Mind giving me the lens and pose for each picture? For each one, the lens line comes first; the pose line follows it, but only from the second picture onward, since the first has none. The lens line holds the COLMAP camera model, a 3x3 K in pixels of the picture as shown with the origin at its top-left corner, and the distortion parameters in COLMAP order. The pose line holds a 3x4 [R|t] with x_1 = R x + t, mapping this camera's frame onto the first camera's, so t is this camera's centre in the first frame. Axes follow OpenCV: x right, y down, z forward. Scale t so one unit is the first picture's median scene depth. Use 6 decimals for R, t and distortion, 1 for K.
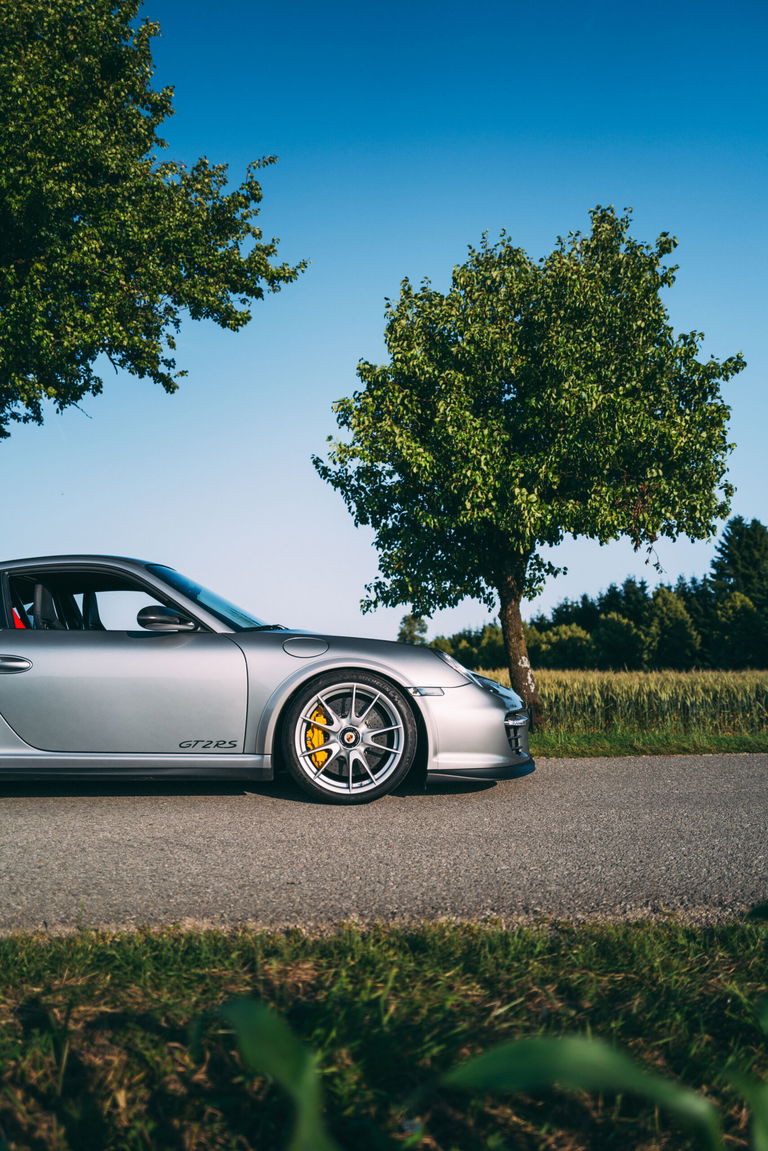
lens RADIAL K [[884.7, 0, 364.5], [0, 884.7, 571.9], [0, 0, 1]] dist [-0.033381, 0.060019]
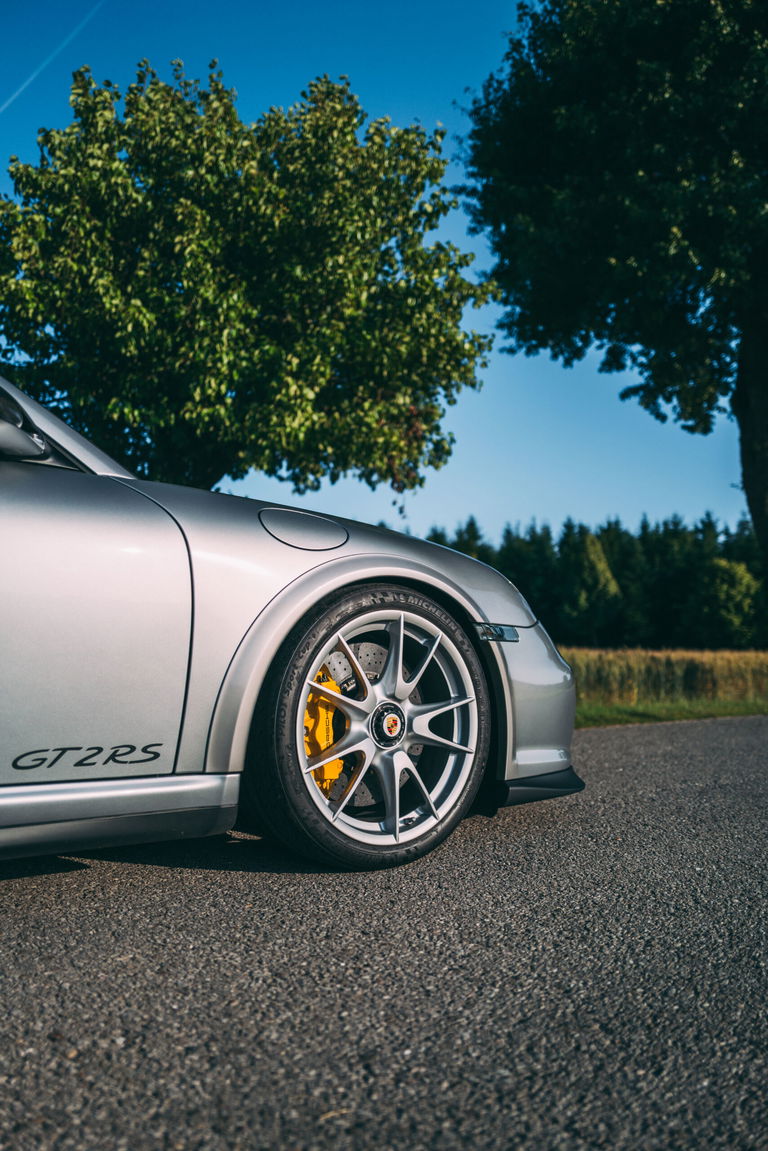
lens RADIAL K [[884.7, 0, 387.7], [0, 884.7, 570.3], [0, 0, 1]] dist [-0.033381, 0.060019]
pose [[0.817409, 0.064739, 0.572408, -0.114689], [-0.075096, 0.997161, -0.005540, 0.042242], [-0.571142, -0.038457, 0.819950, 0.242034]]
